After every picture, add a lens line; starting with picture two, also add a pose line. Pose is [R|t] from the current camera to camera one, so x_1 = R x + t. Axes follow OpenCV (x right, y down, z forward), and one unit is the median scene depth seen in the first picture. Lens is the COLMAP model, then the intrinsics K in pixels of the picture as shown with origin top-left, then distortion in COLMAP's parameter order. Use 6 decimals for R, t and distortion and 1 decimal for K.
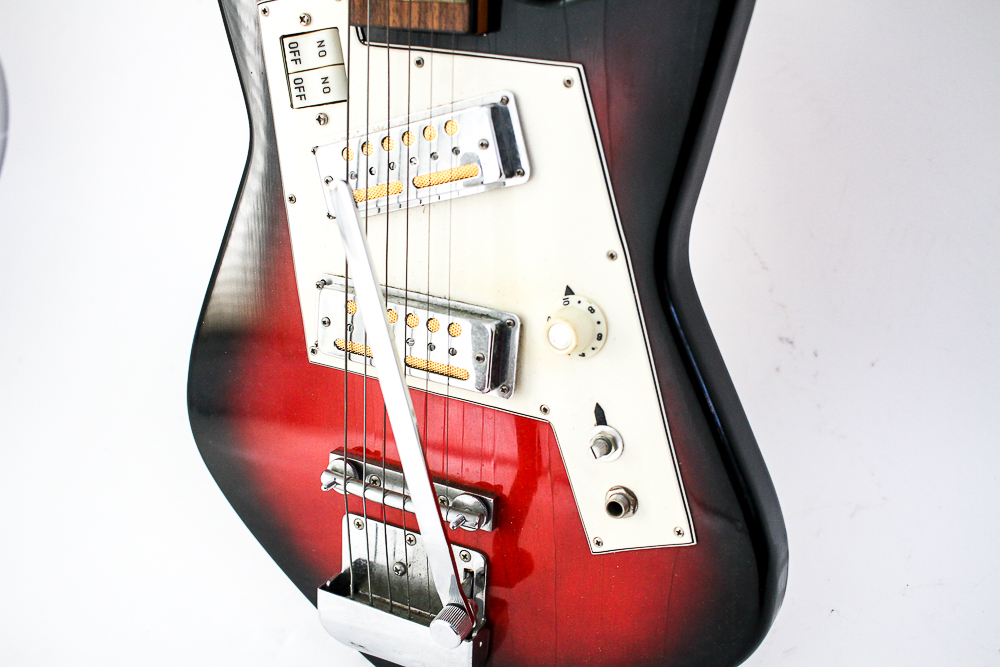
lens RADIAL K [[1119.8, 0, 498.7], [0, 1119.8, 336.0], [0, 0, 1]] dist [-0.097755, 0.000000]
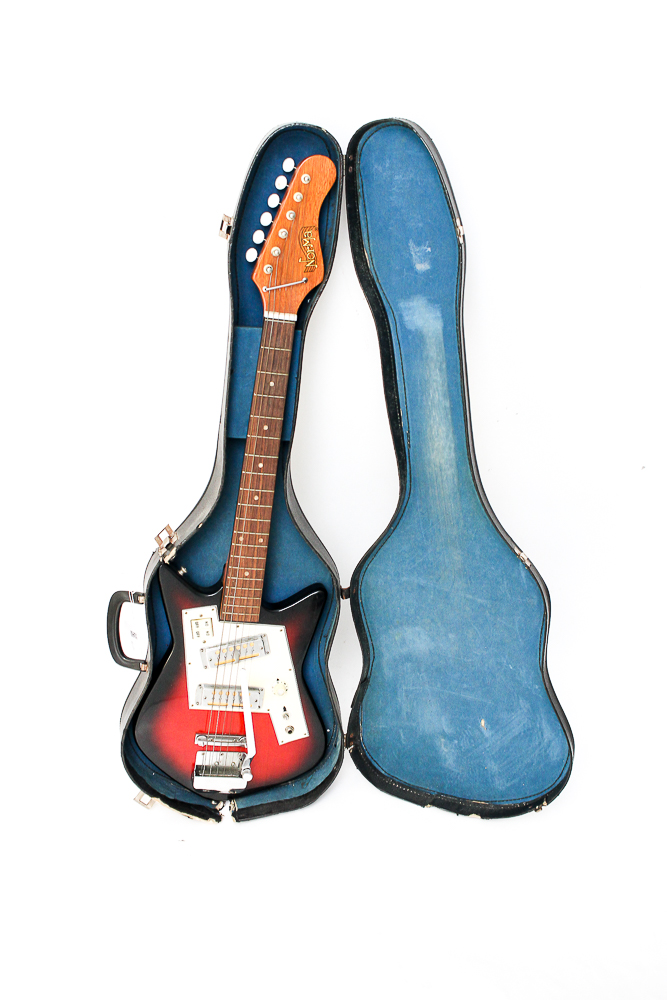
lens RADIAL K [[1119.8, 0, 337.8], [0, 1119.8, 497.1], [0, 0, 1]] dist [-0.097755, 0.000000]
pose [[0.773846, -0.112080, 0.623378, -1.983999], [0.088386, 0.993698, 0.068940, -0.859816], [-0.627176, 0.001749, 0.778876, -1.992027]]
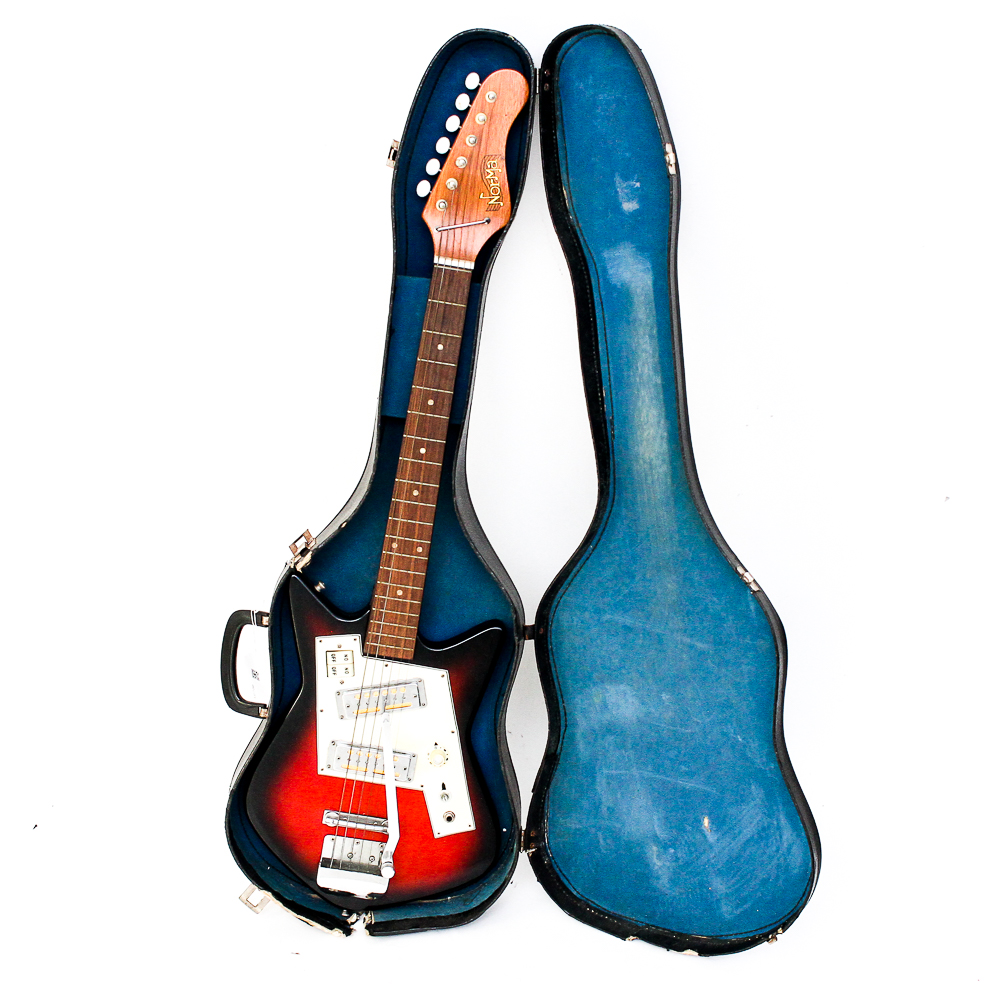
lens RADIAL K [[1923.3, 0, 494.7], [0, 1923.3, 503.6], [0, 0, 1]] dist [-0.098526, 0.000000]
pose [[0.848191, 0.011526, 0.529565, -2.335887], [0.034811, 0.996389, -0.077443, -0.257753], [-0.528545, 0.084121, 0.844727, -3.177394]]
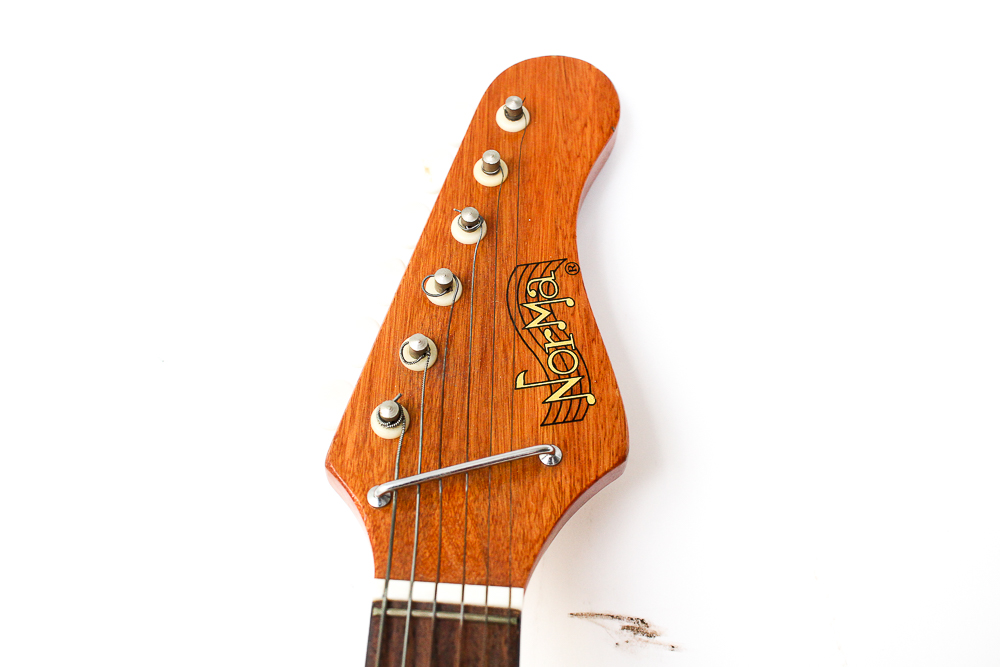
lens RADIAL K [[1119.8, 0, 497.8], [0, 1119.8, 339.6], [0, 0, 1]] dist [-0.097755, 0.000000]
pose [[0.875083, 0.232578, 0.424426, -0.345029], [0.133975, 0.726279, -0.674218, -0.815240], [-0.465060, 0.646859, 0.604395, 0.088000]]
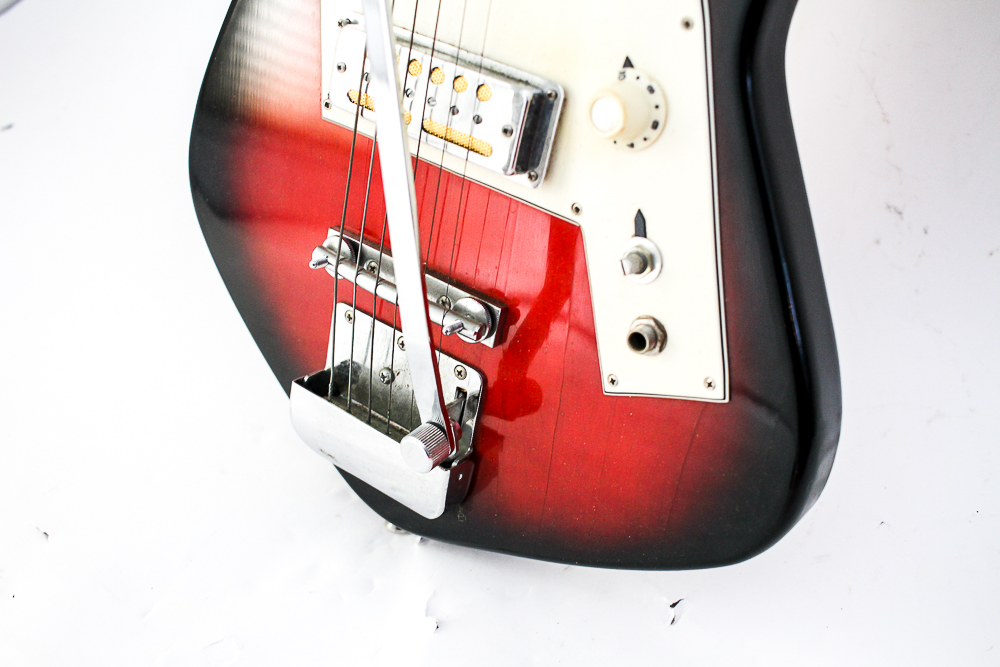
lens RADIAL K [[1119.8, 0, 495.5], [0, 1119.8, 333.6], [0, 0, 1]] dist [-0.097755, 0.000000]
pose [[0.979743, 0.180418, -0.086909, 0.070510], [-0.169924, 0.978612, 0.115954, 0.070137], [0.105970, -0.098837, 0.989445, 0.174626]]
